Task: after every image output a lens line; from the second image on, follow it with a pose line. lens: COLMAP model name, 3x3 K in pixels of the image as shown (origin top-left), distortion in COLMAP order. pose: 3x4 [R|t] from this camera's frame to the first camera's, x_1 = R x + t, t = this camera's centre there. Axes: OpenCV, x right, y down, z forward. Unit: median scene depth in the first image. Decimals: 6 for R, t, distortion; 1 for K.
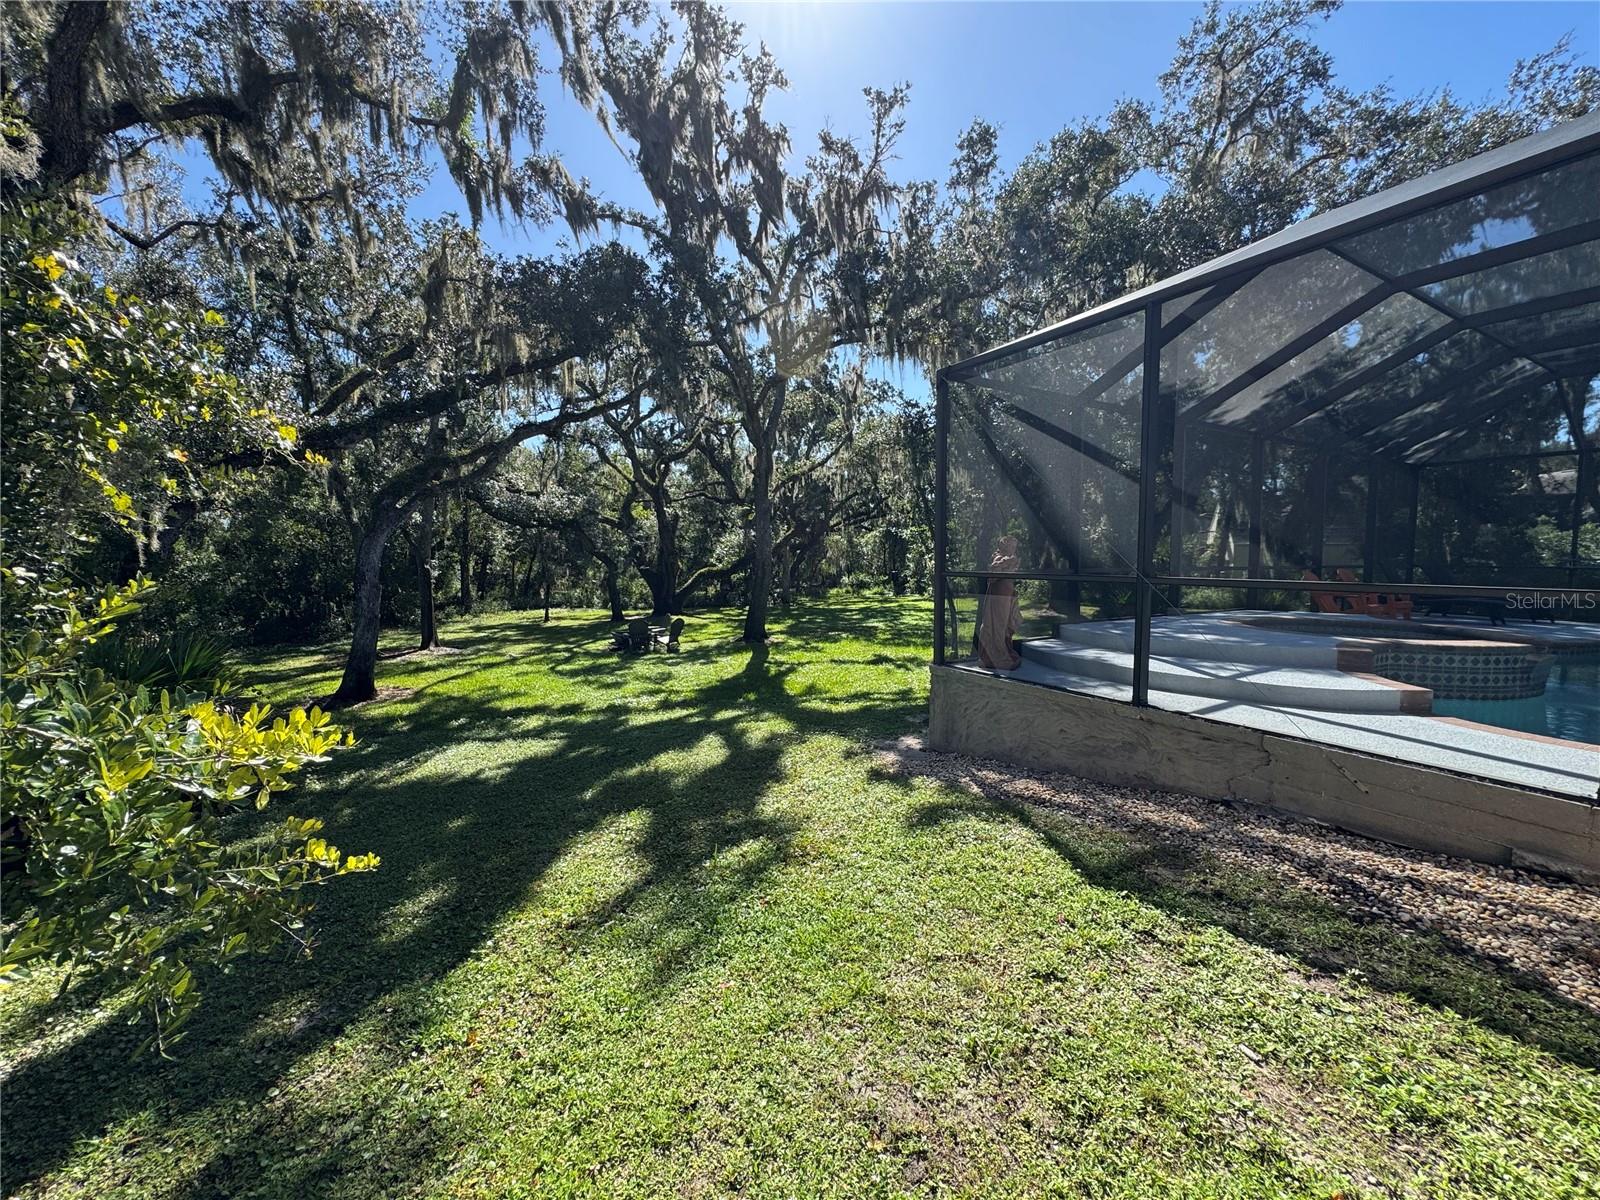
lens RADIAL K [[640.9, 0, 800.0], [0, 640.9, 600.0], [0, 0, 1]] dist [0.001996, 0.000084]
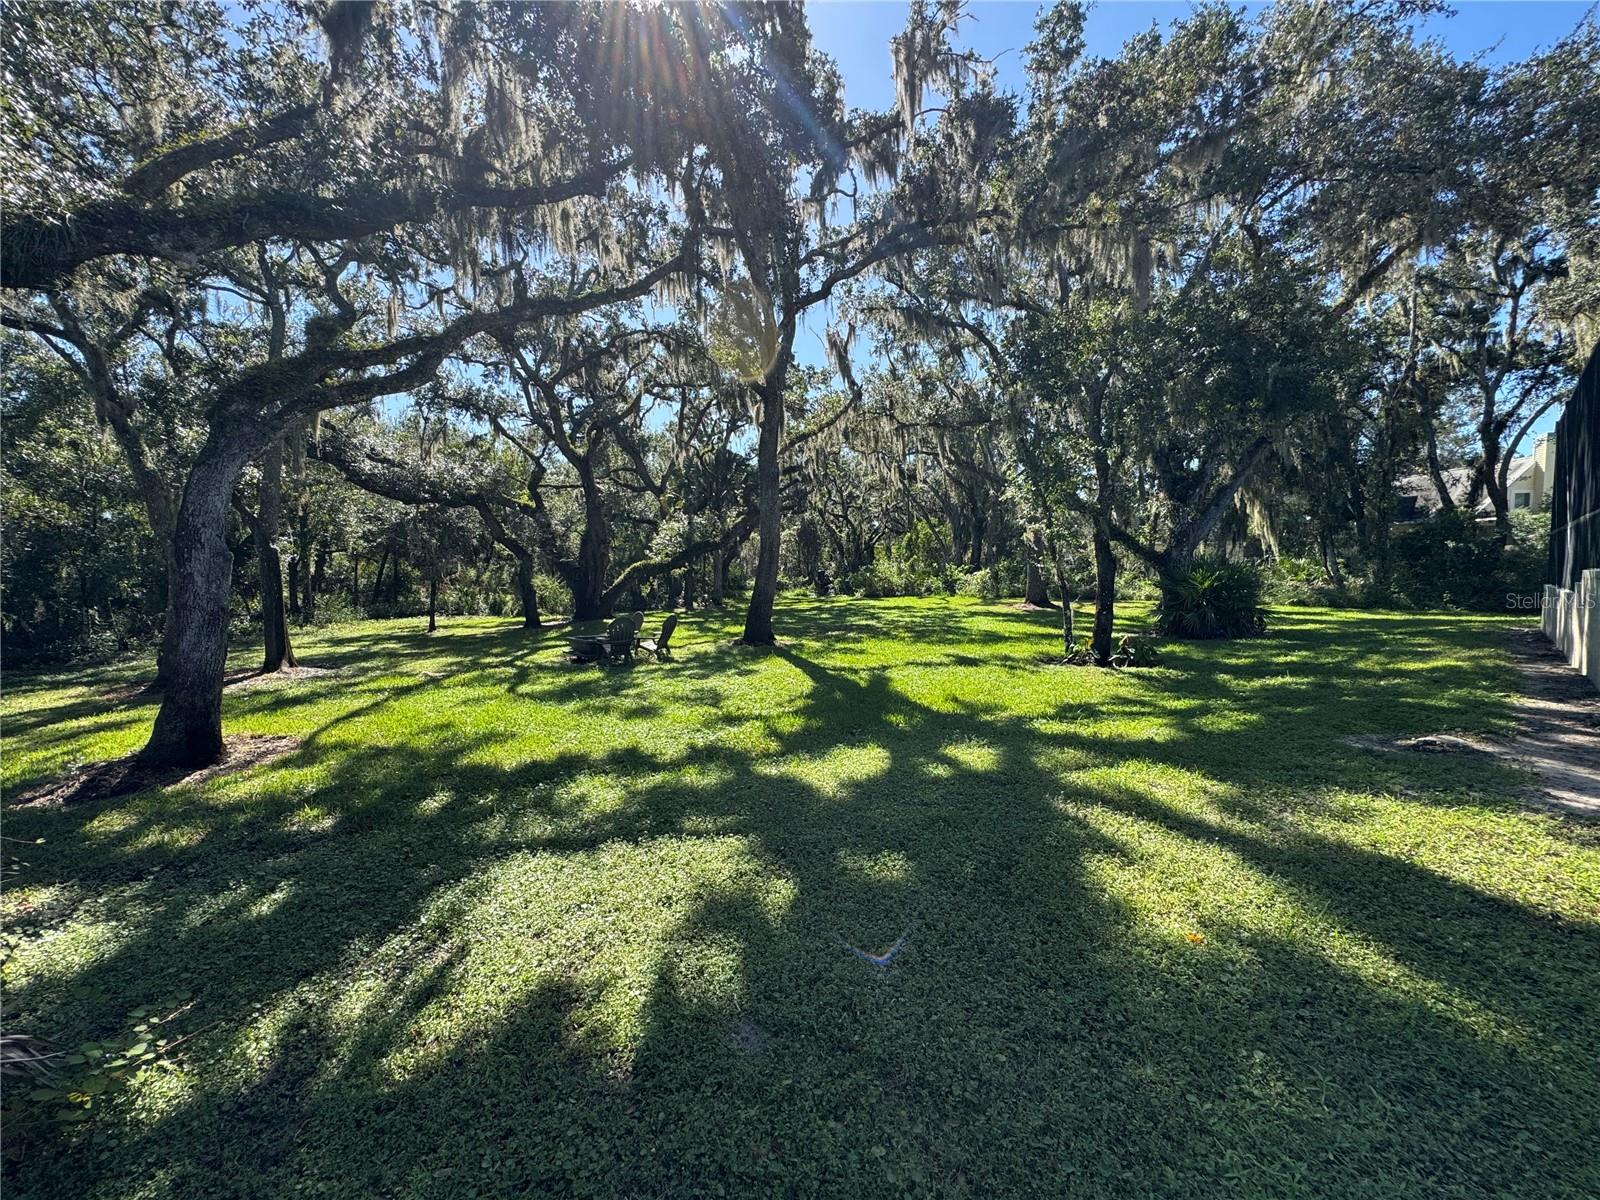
lens RADIAL K [[640.9, 0, 800.0], [0, 640.9, 600.0], [0, 0, 1]] dist [0.001996, 0.000084]
pose [[0.976303, -0.015330, 0.215866, -0.198262], [0.018464, 0.999751, -0.012512, 0.022058], [-0.215621, 0.016201, 0.976343, 0.238472]]
